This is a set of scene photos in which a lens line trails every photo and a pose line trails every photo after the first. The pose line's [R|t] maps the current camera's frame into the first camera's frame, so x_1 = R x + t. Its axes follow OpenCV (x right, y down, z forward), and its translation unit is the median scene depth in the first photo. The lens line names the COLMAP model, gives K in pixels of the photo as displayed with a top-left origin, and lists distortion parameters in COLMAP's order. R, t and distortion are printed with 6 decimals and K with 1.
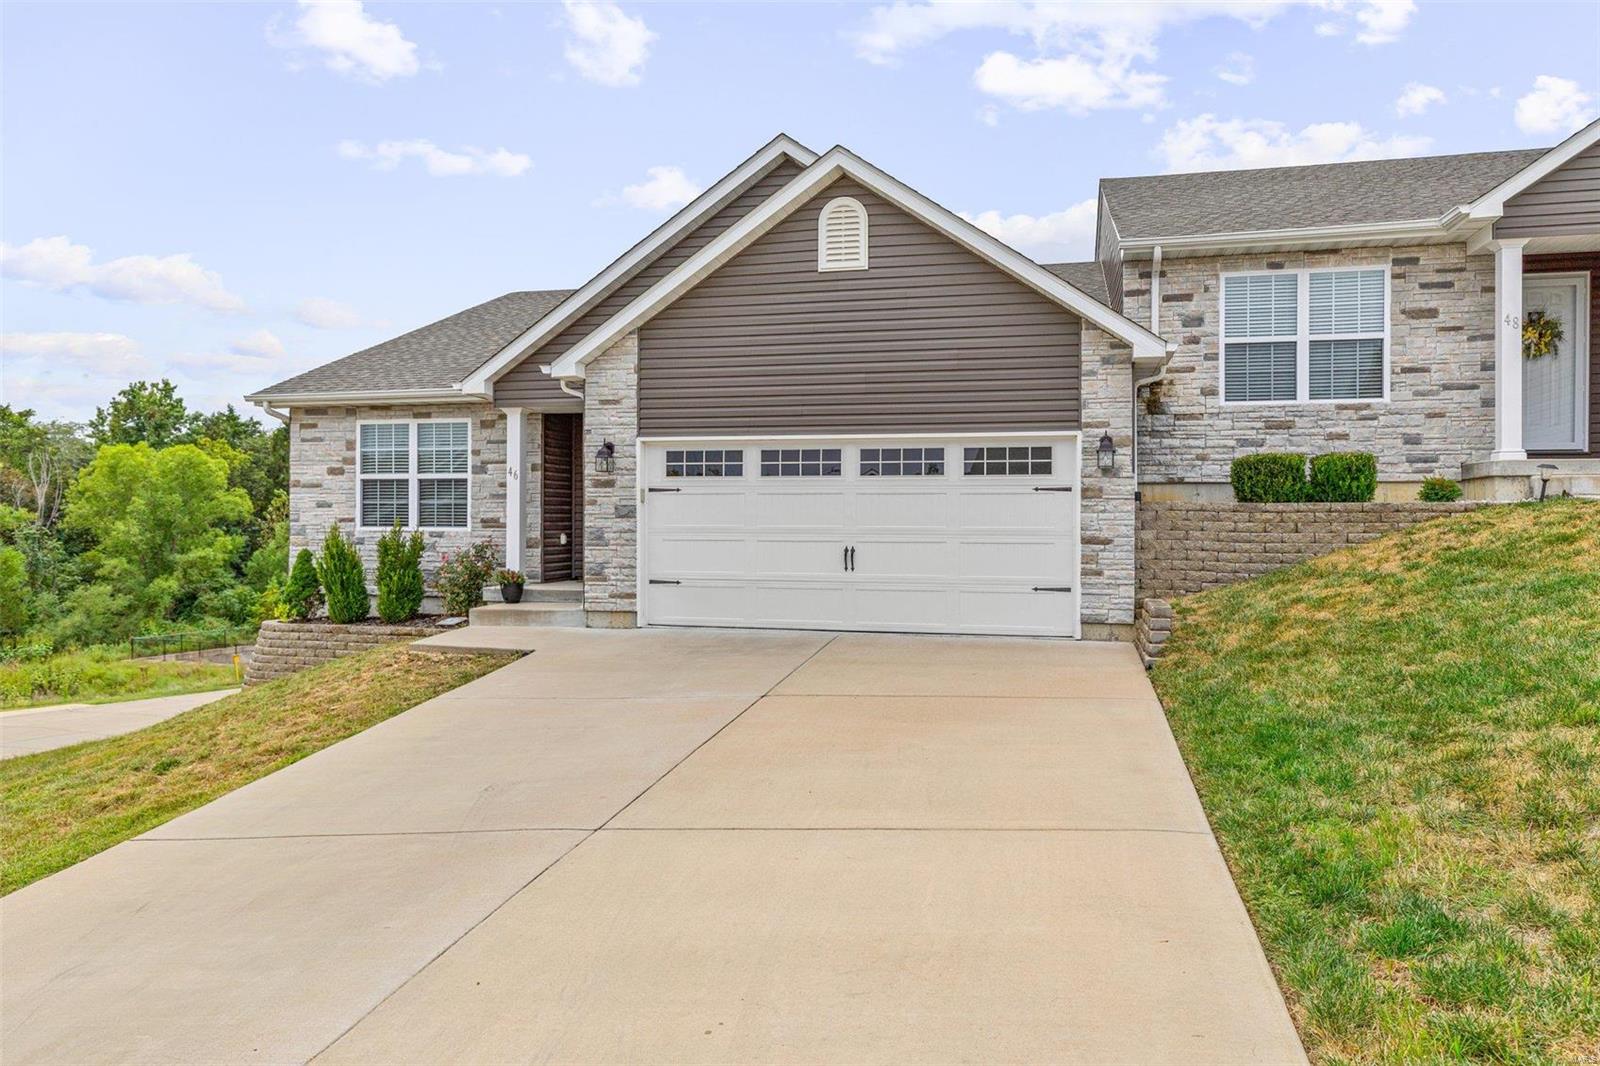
lens RADIAL K [[1047.2, 0, 800.0], [0, 1047.2, 533.0], [0, 0, 1]] dist [0.004158, -0.000078]
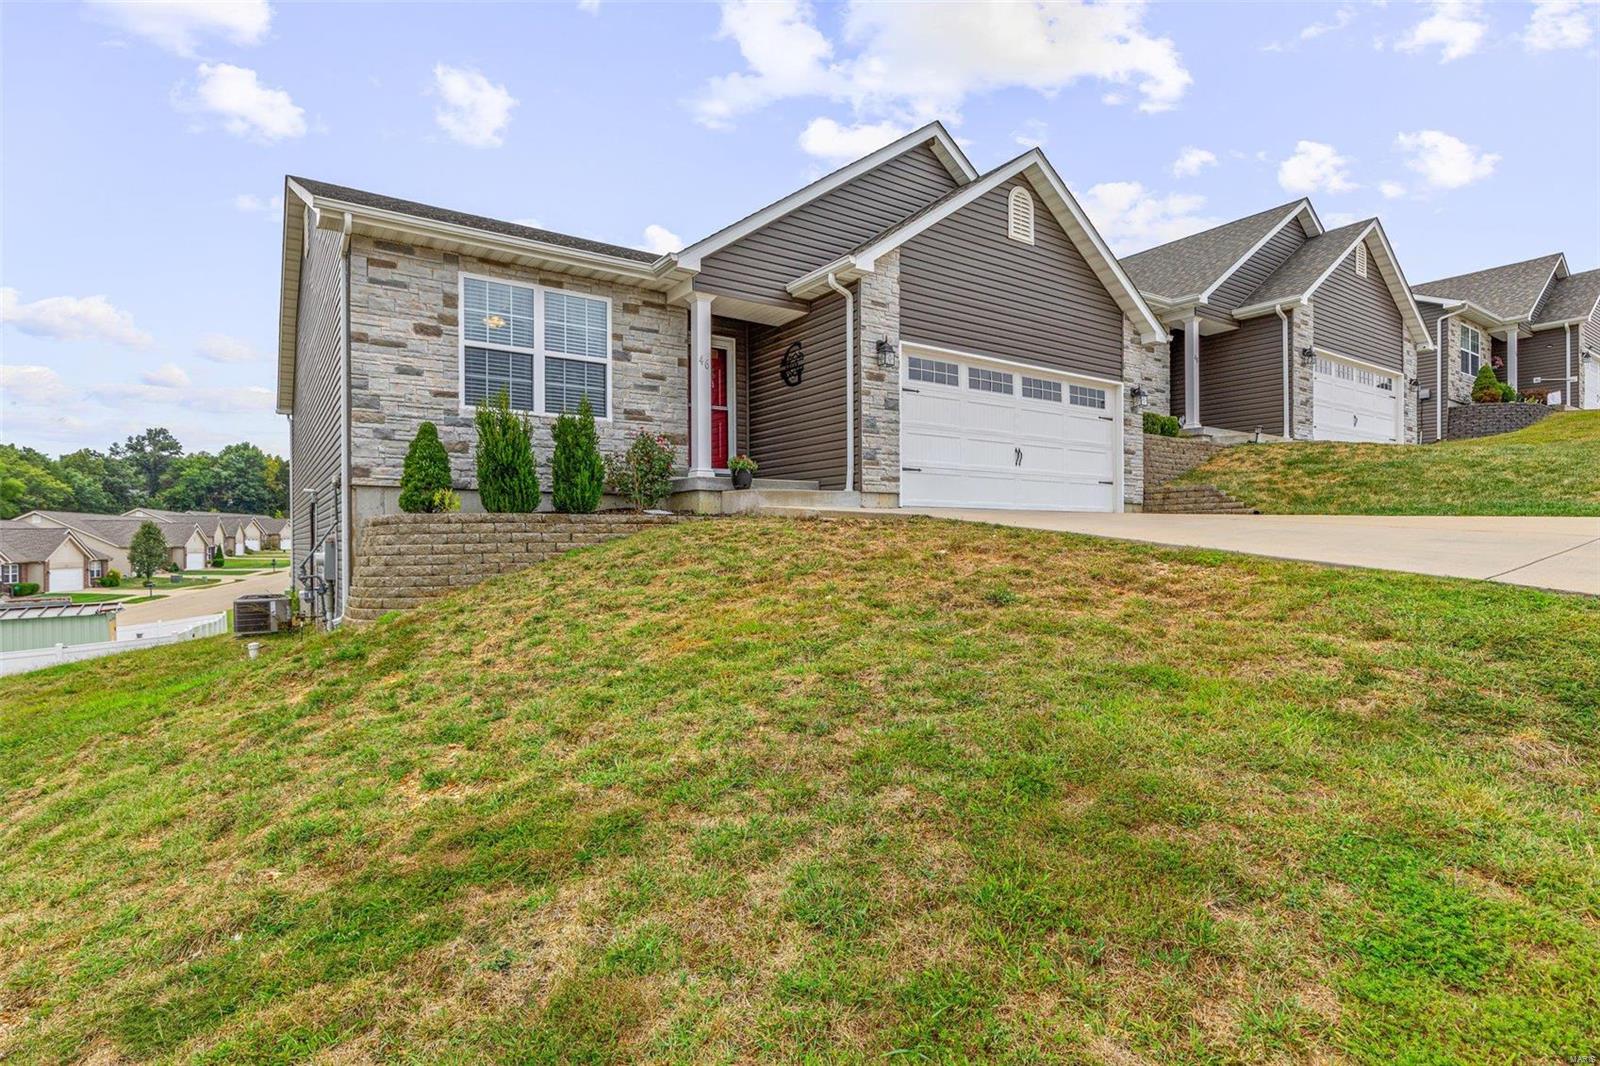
lens RADIAL K [[798.7, 0, 796.9], [0, 798.7, 543.8], [0, 0, 1]] dist [-0.003102, -0.000565]
pose [[0.671683, -0.007680, 0.740799, -0.877405], [0.011272, 0.999936, 0.000146, 0.128965], [-0.740753, 0.008252, 0.671727, 0.502064]]
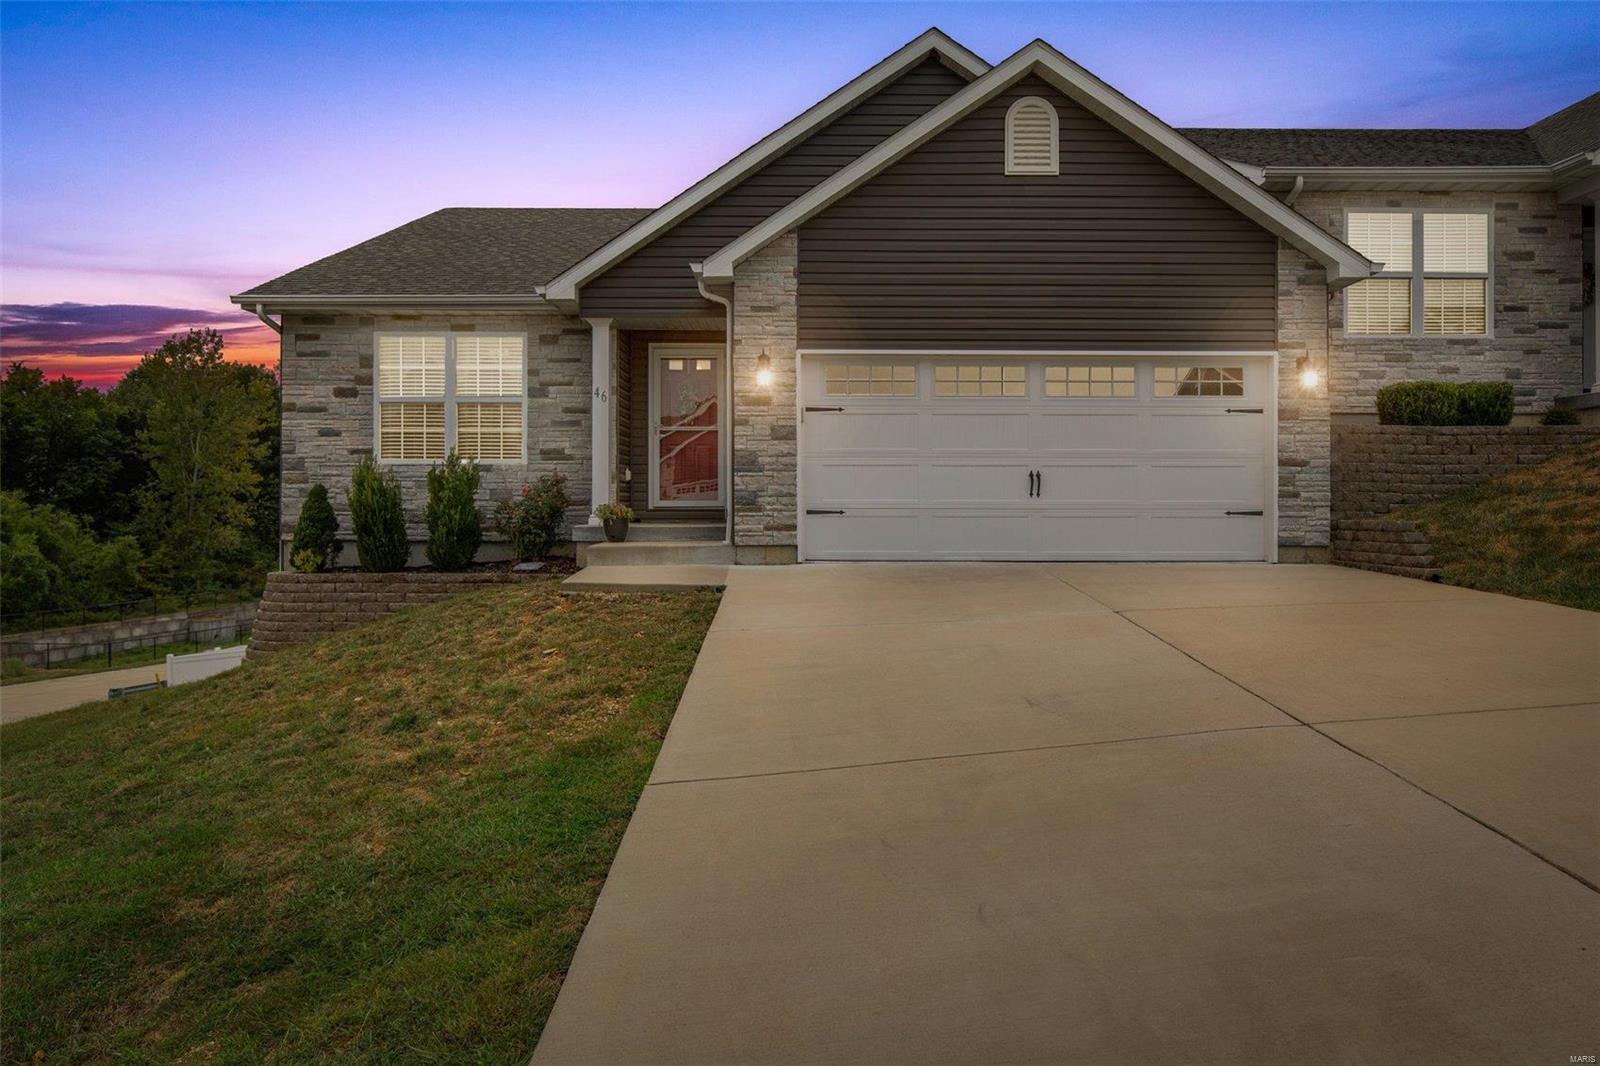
lens RADIAL K [[1080.9, 0, 802.5], [0, 1080.9, 513.2], [0, 0, 1]] dist [-0.002930, 0.000067]
pose [[0.971440, -0.004027, 0.237253, -0.370549], [0.004543, 0.999988, -0.001626, 0.049615], [-0.237243, 0.002658, 0.971447, 0.106984]]
